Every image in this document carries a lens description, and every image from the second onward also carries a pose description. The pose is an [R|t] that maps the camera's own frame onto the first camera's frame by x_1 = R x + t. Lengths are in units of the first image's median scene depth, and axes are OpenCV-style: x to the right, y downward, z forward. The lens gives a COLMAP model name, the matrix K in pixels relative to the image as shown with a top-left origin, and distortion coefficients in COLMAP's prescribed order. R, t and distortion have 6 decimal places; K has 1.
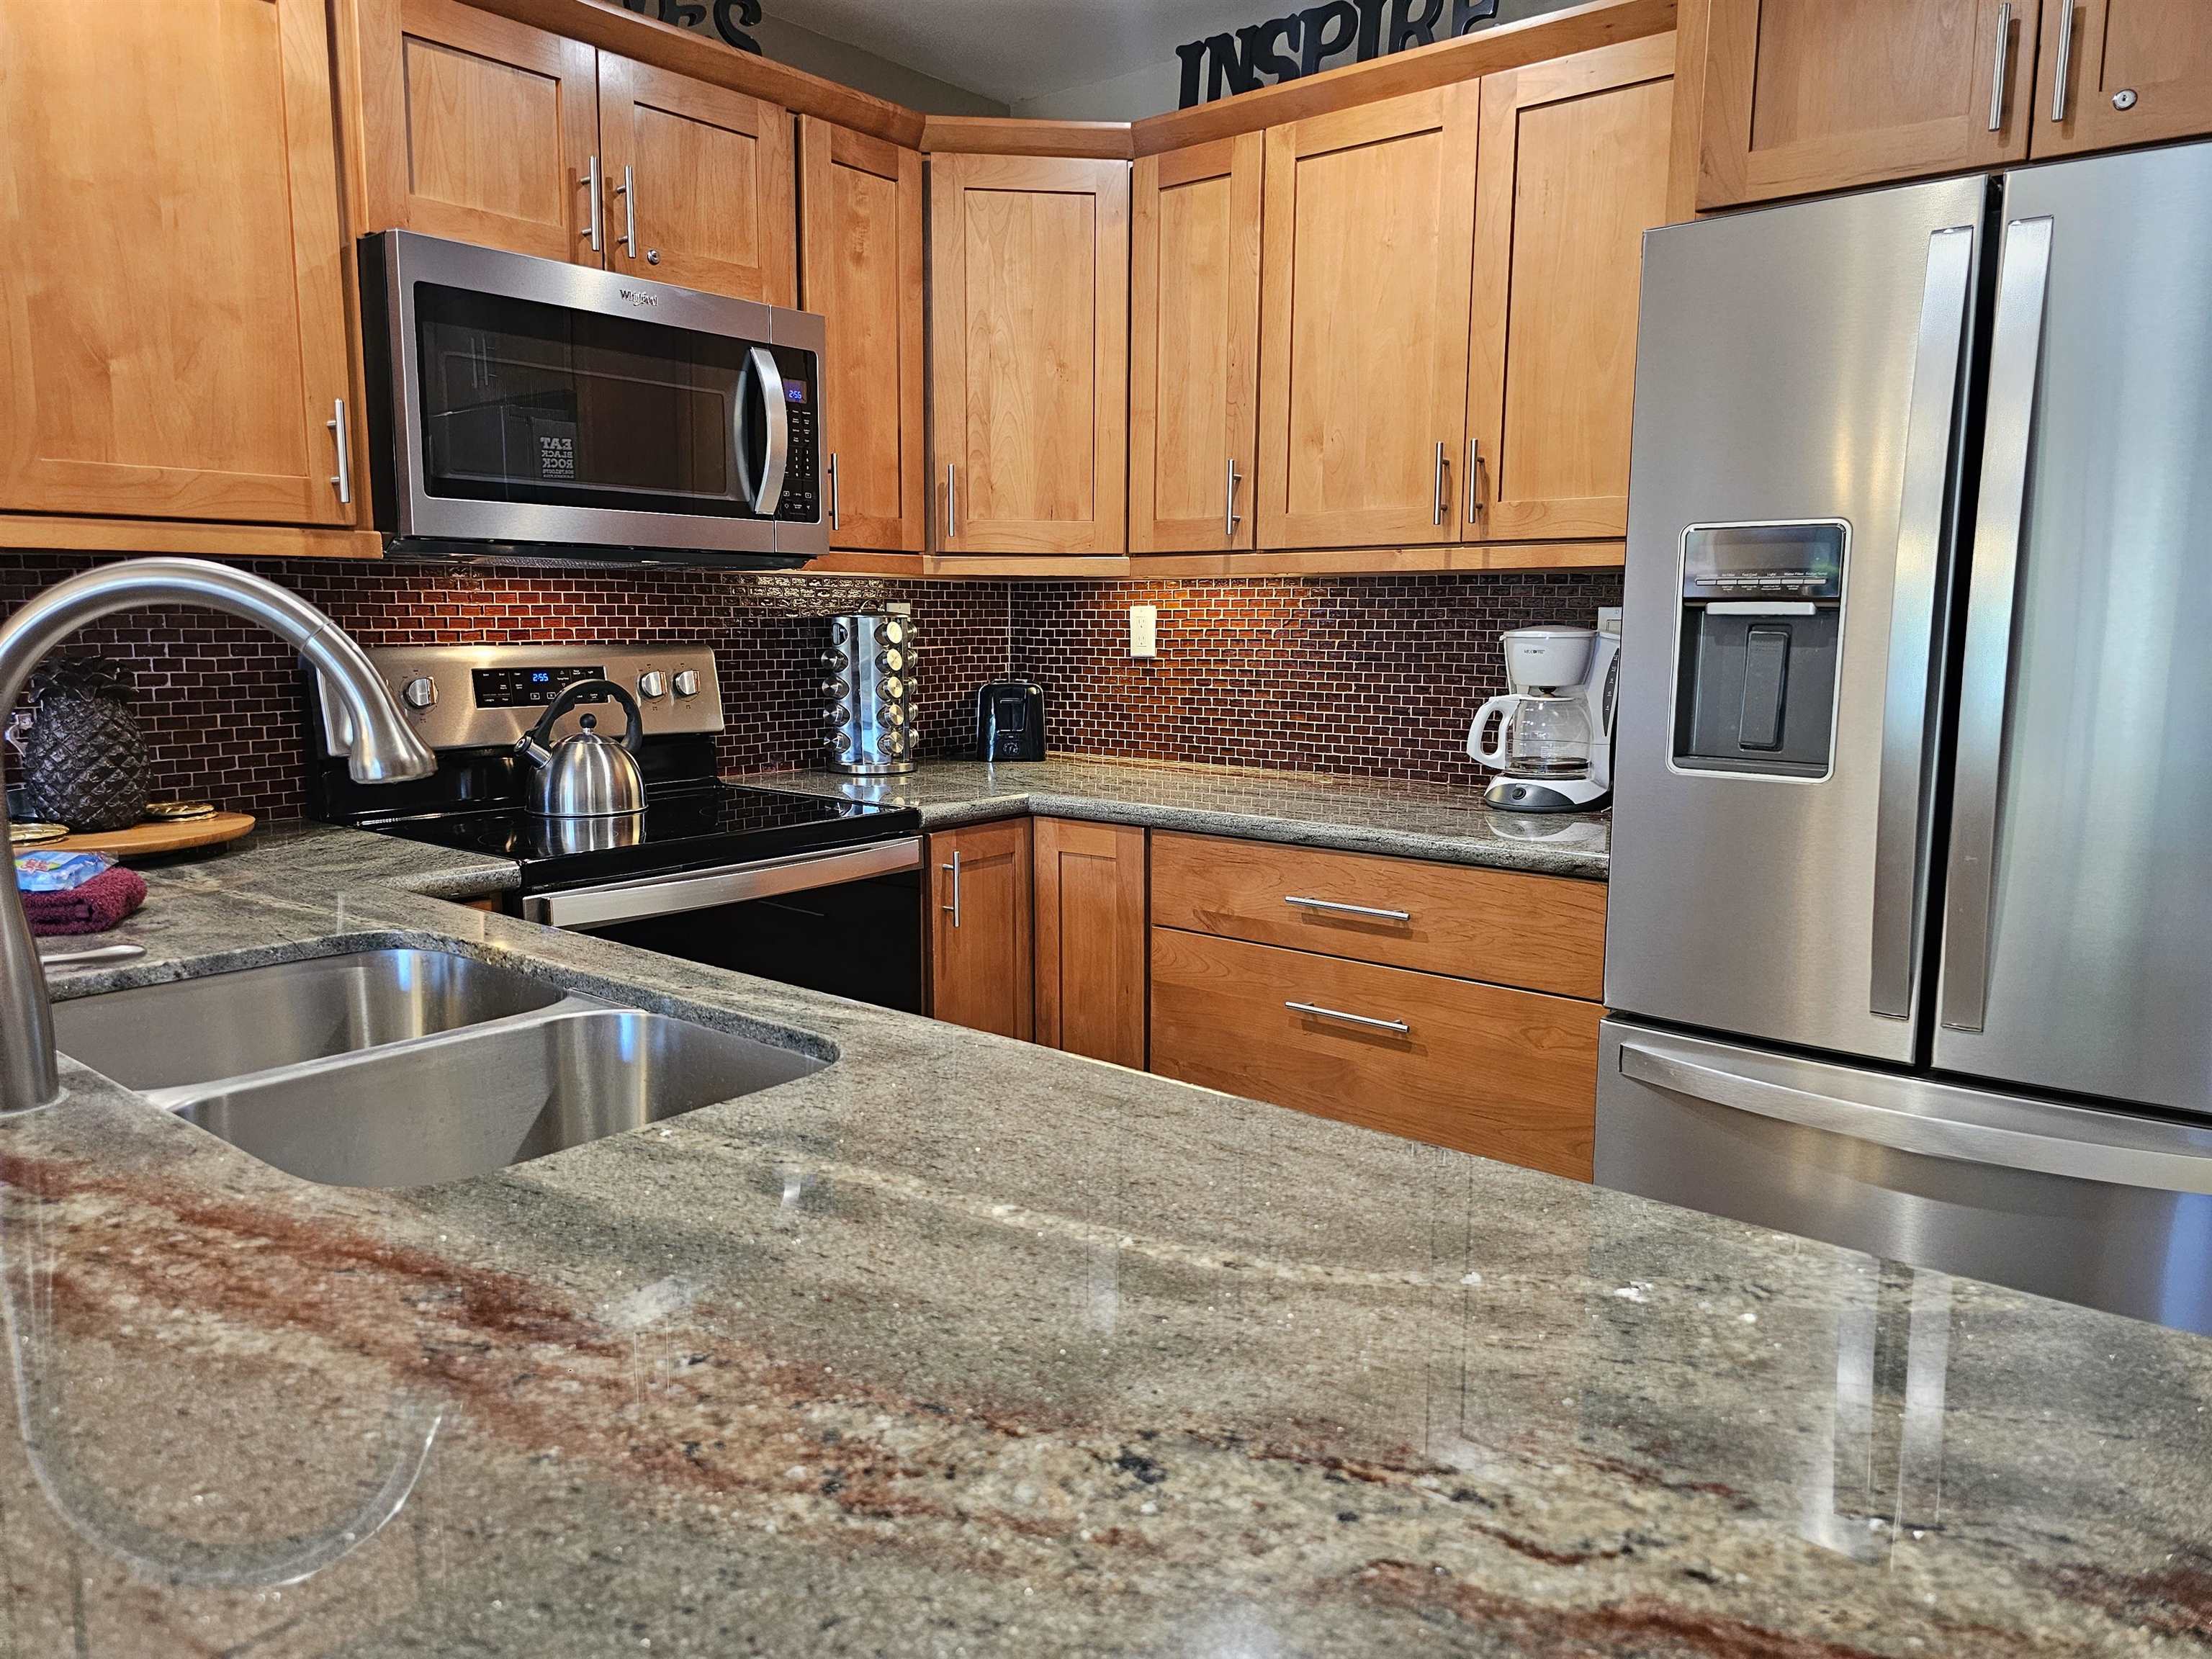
lens RADIAL K [[1487.9, 0, 1072.6], [0, 1487.9, 819.3], [0, 0, 1]] dist [0.065253, -0.075625]
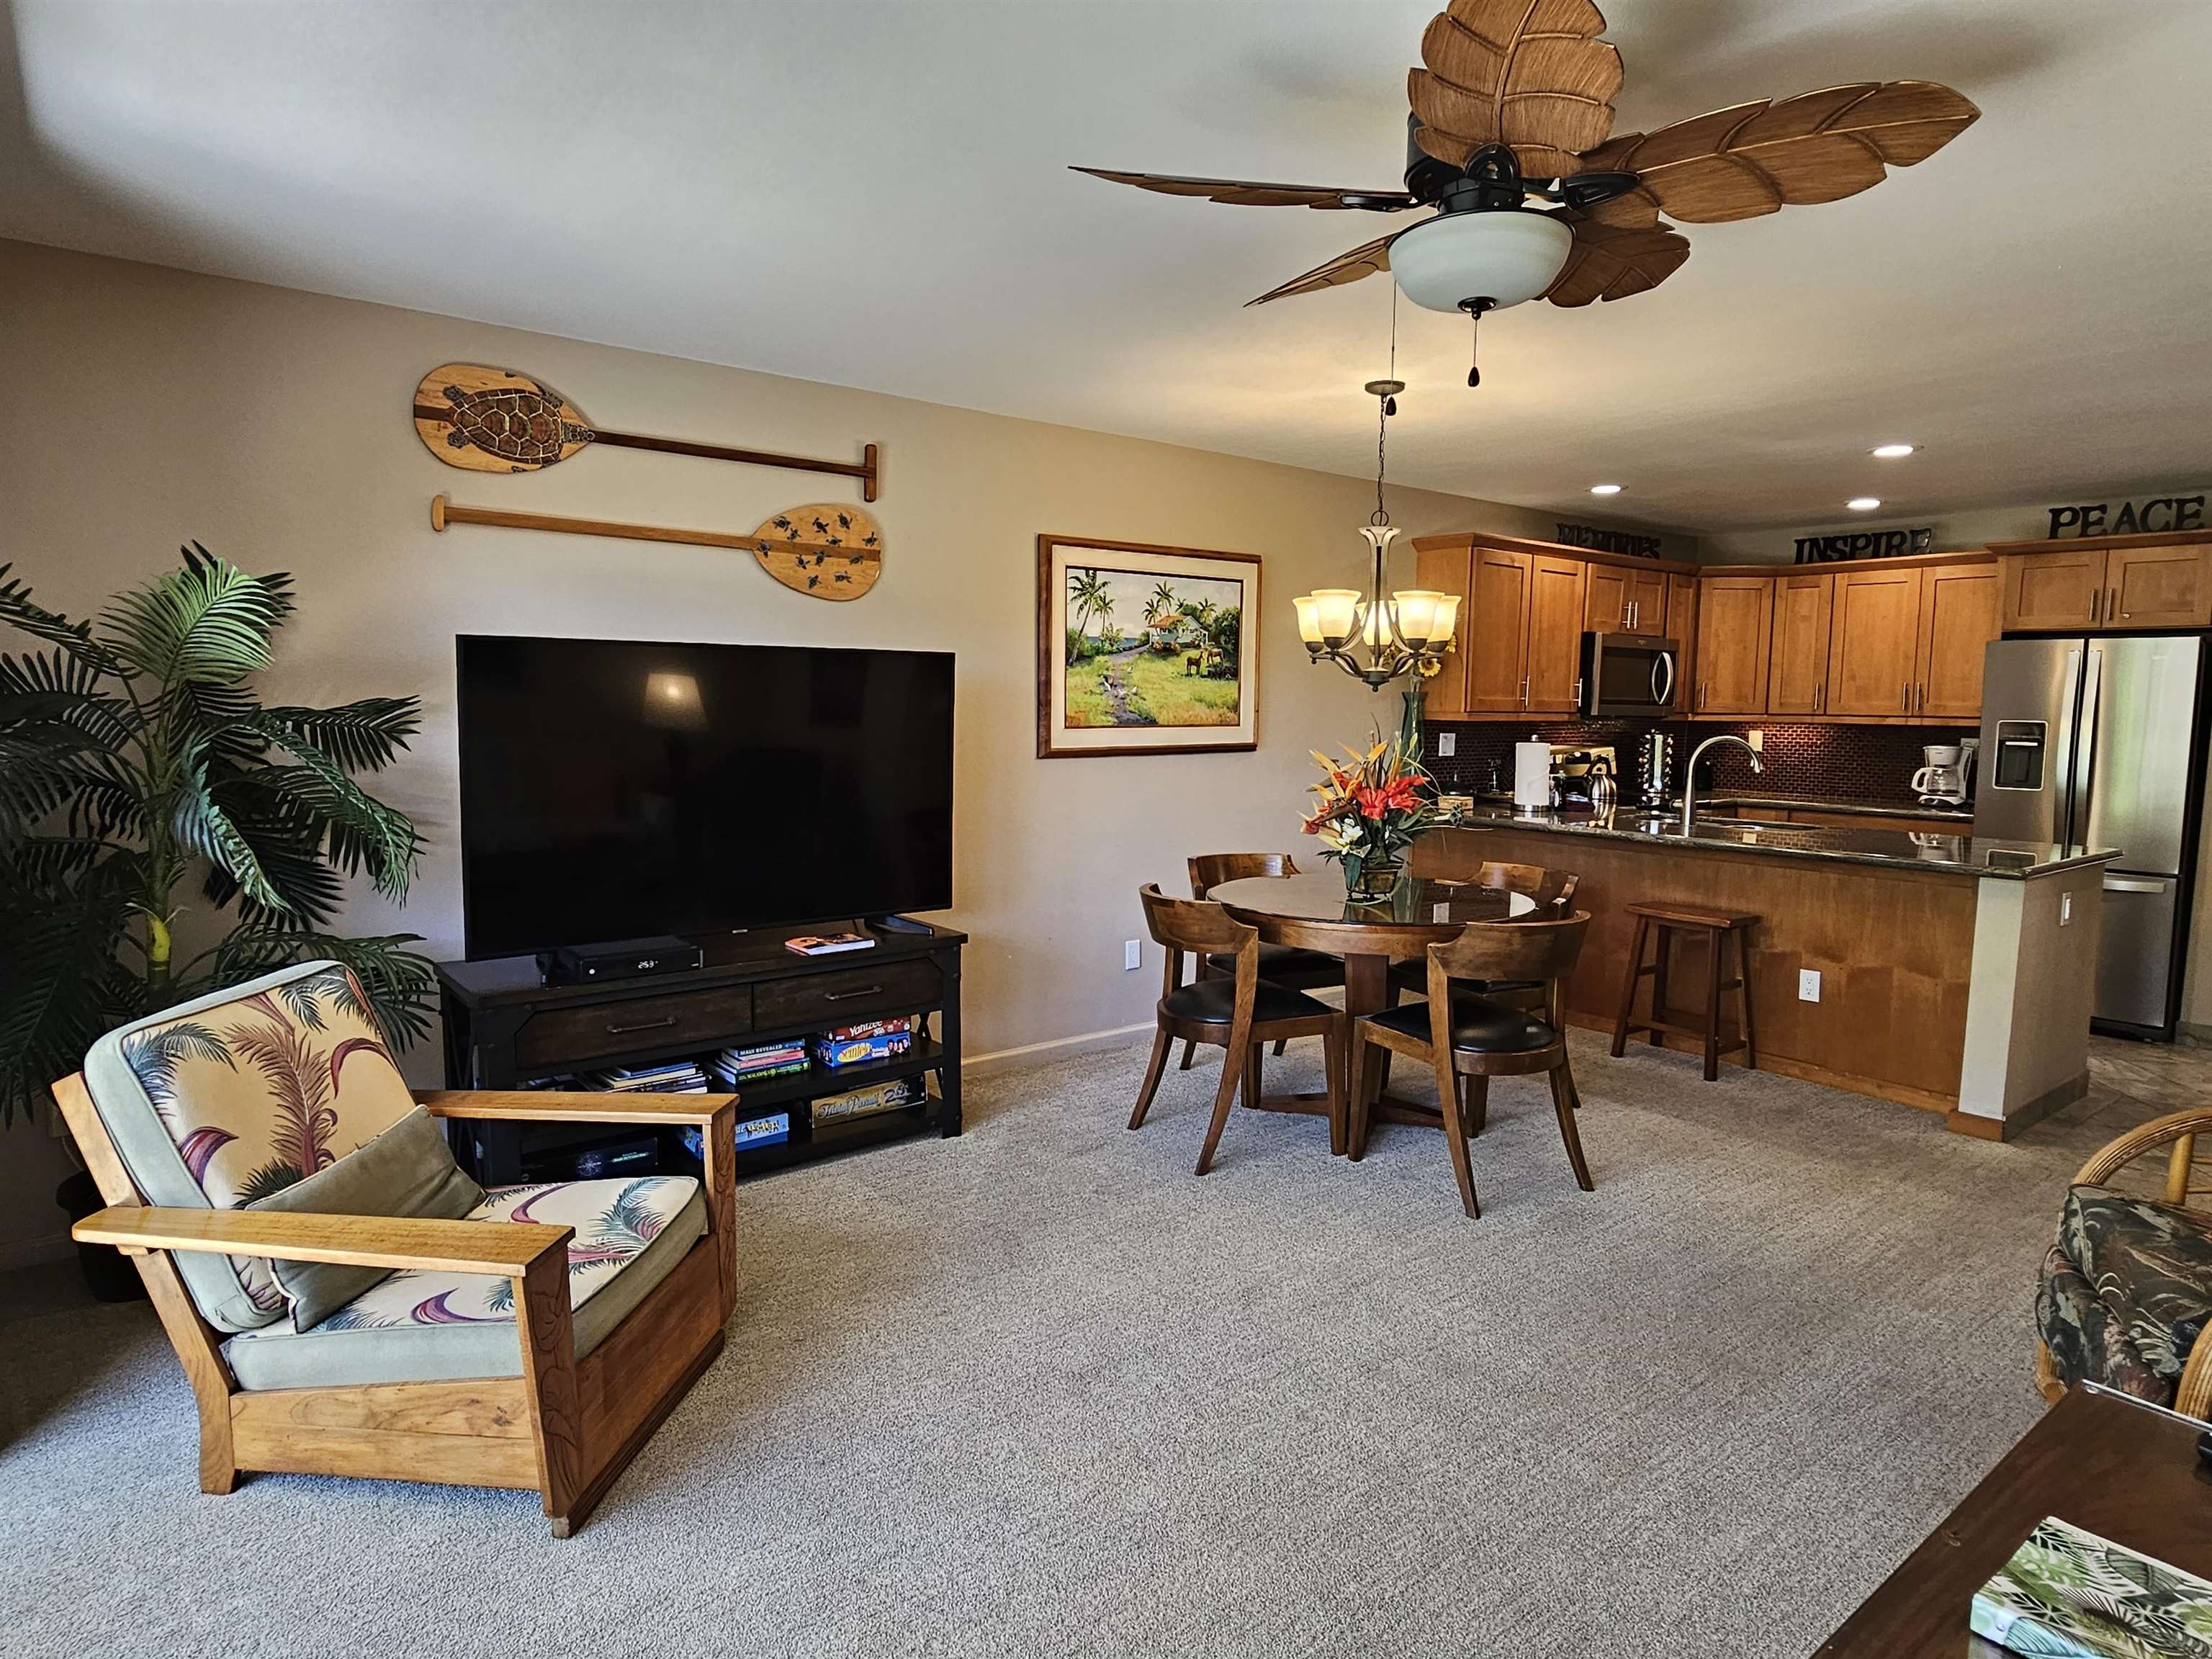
lens RADIAL K [[1265.0, 0, 1101.4], [0, 1265.0, 818.4], [0, 0, 1]] dist [-0.000305, -0.002919]
pose [[0.977494, 0.029621, -0.208872, -0.783673], [-0.039432, 0.998298, -0.042961, 0.190160], [0.207244, 0.050230, 0.976999, -1.779656]]
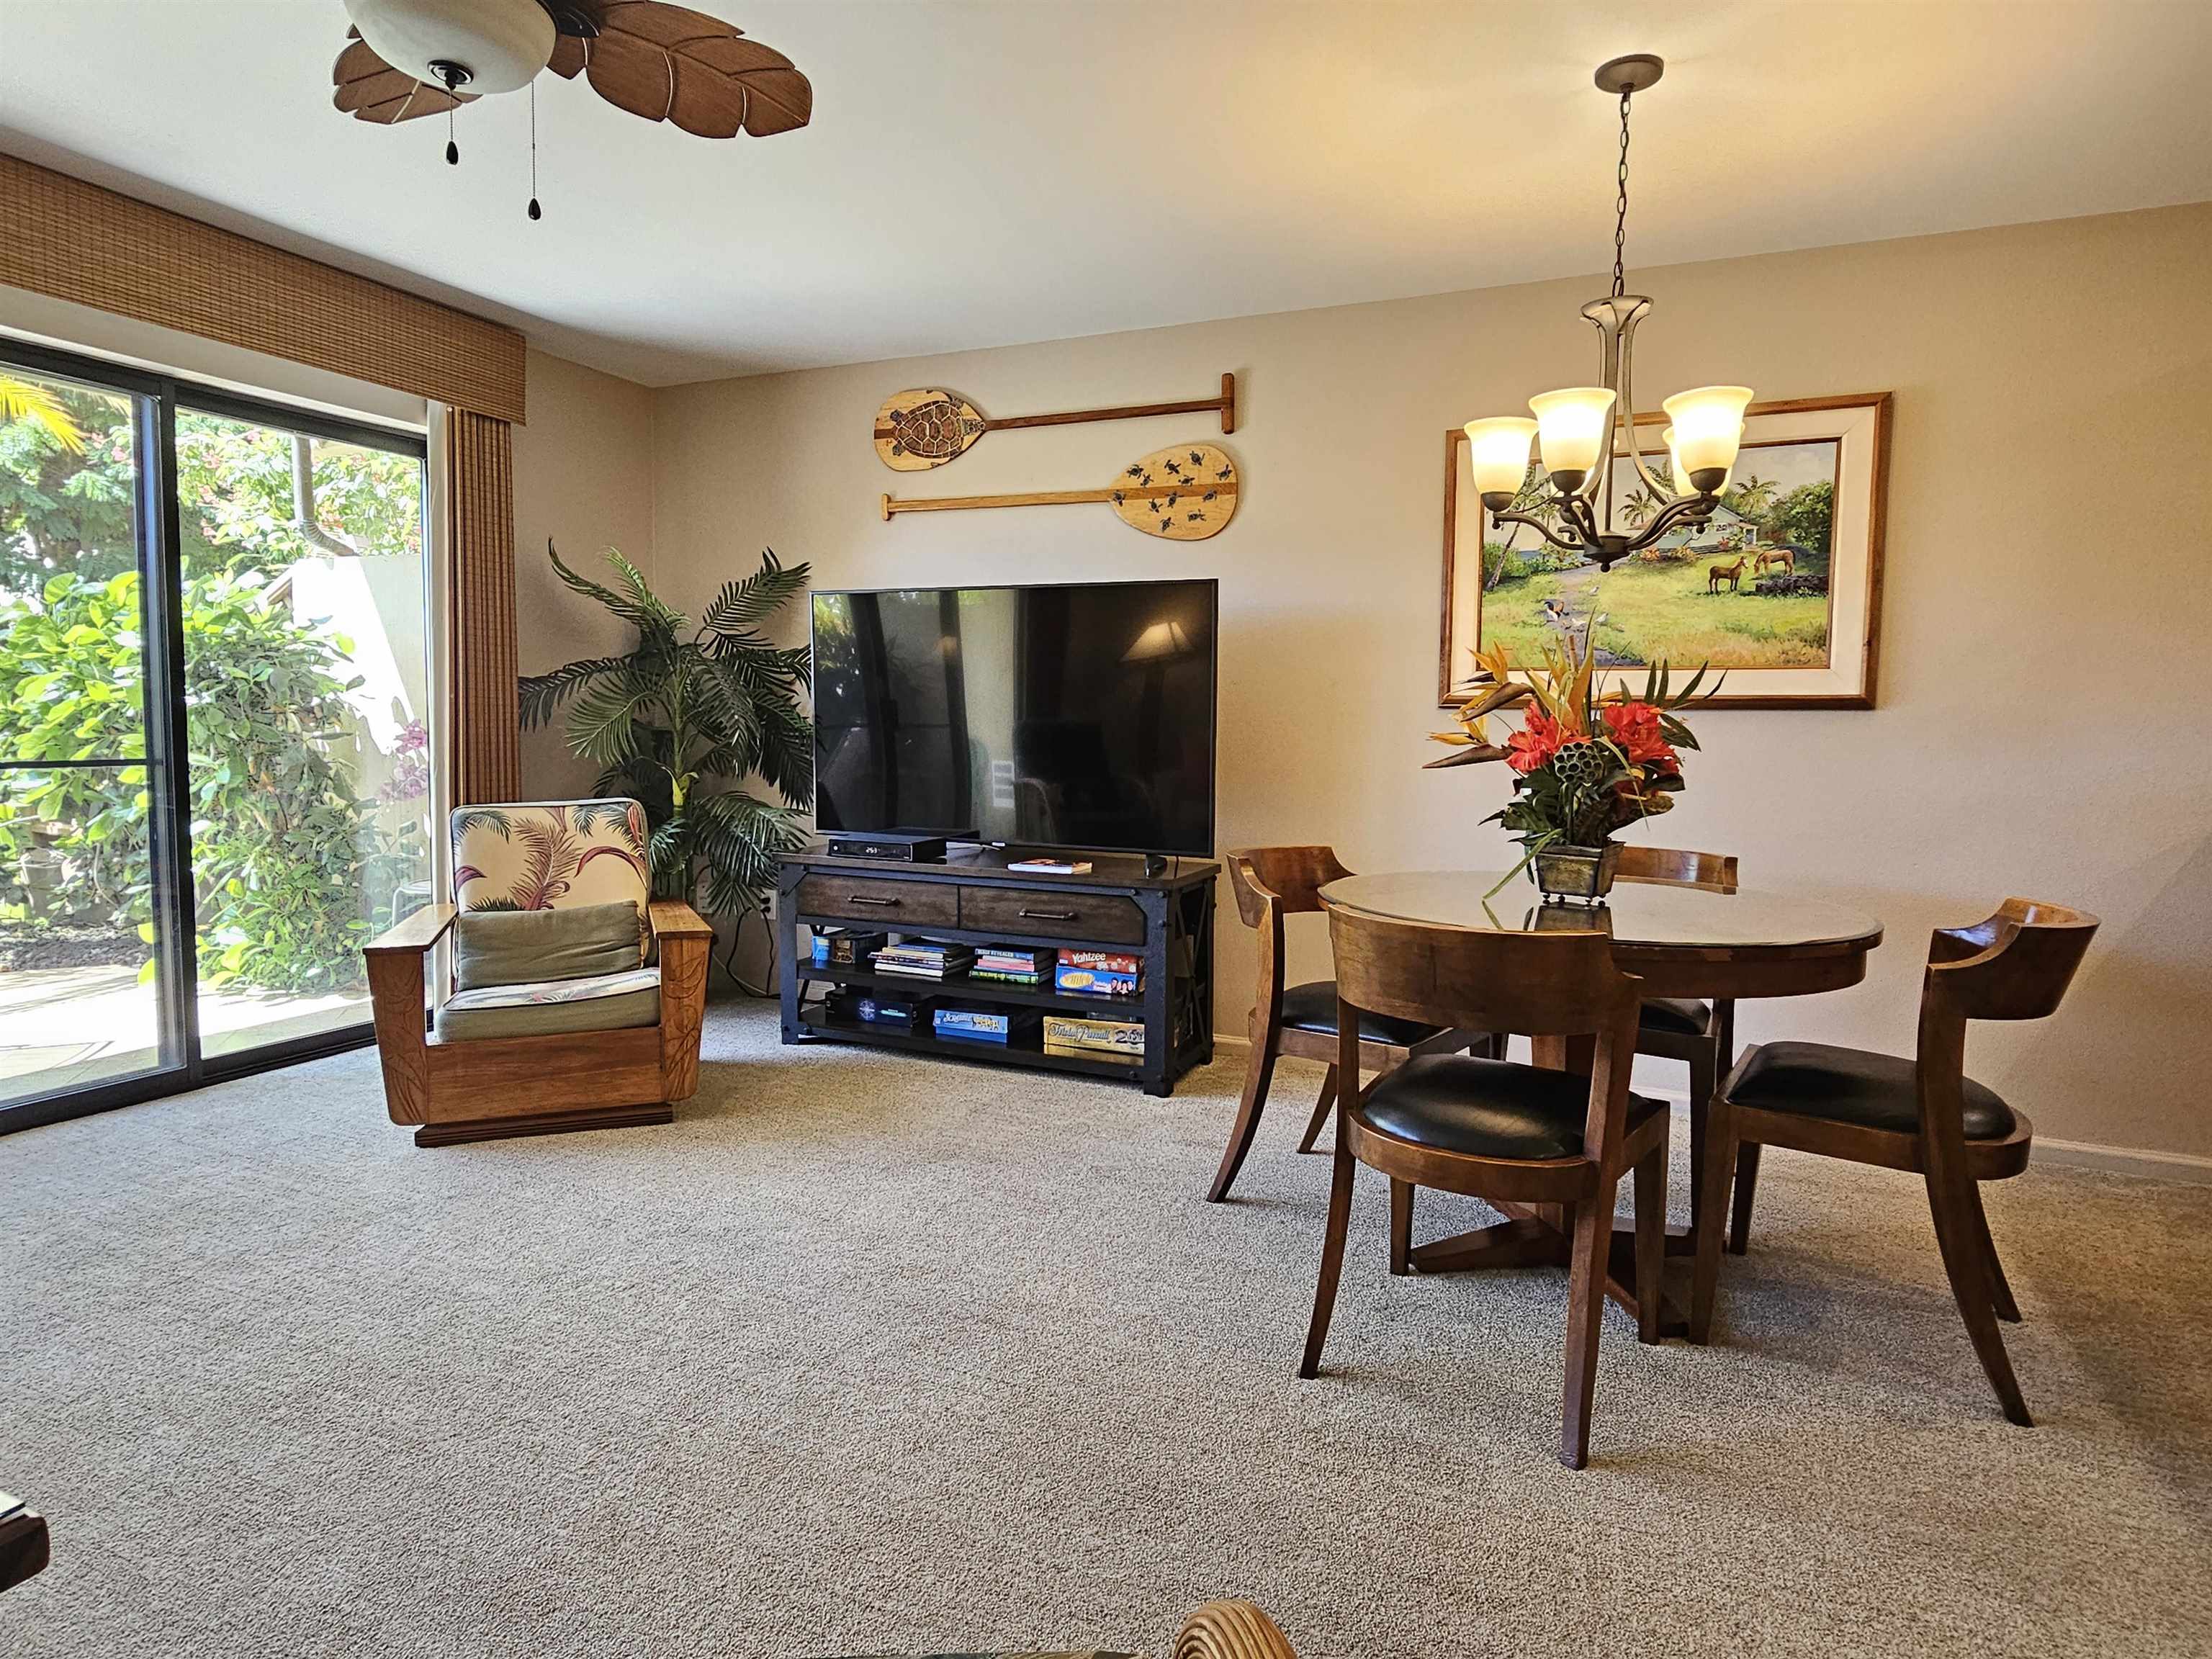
lens RADIAL K [[1265.0, 0, 1101.4], [0, 1265.0, 818.4], [0, 0, 1]] dist [-0.000305, -0.002919]
pose [[0.266025, 0.076588, -0.960919, 0.082724], [-0.150518, 0.987912, 0.037069, 0.161457], [0.952142, 0.134774, 0.274337, -0.775642]]
